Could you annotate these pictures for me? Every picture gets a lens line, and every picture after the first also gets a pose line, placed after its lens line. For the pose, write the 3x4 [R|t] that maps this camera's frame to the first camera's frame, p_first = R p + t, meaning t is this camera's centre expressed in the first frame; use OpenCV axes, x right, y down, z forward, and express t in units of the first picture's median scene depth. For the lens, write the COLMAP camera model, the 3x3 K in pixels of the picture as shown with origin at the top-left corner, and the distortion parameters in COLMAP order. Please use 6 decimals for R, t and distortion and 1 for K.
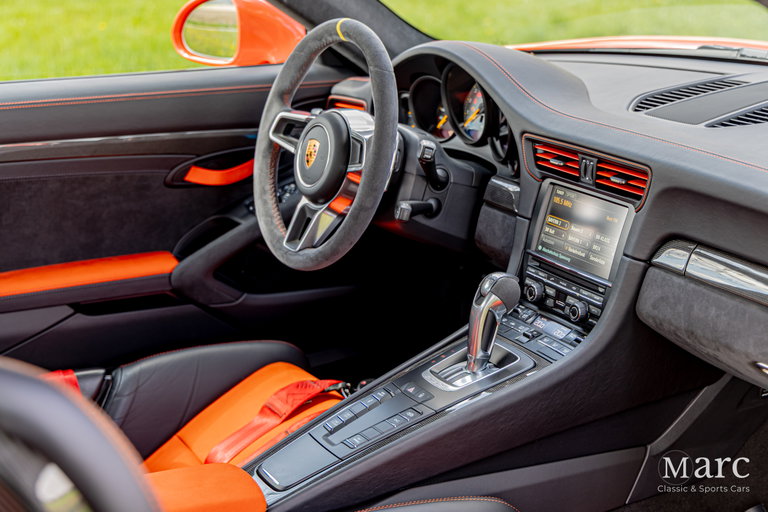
lens RADIAL K [[1289.3, 0, 381.0], [0, 1289.3, 257.1], [0, 0, 1]] dist [-0.040450, 0.000000]
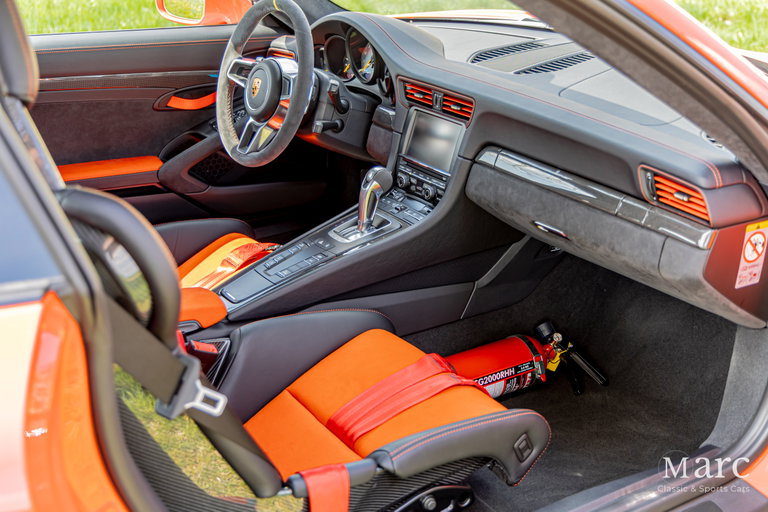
lens RADIAL K [[996.3, 0, 388.2], [0, 996.3, 253.4], [0, 0, 1]] dist [-0.023742, 0.000000]
pose [[0.997074, 0.003291, 0.076373, 0.010691], [-0.009321, 0.996852, 0.078736, 0.017954], [-0.075873, -0.079217, 0.993966, -0.162606]]
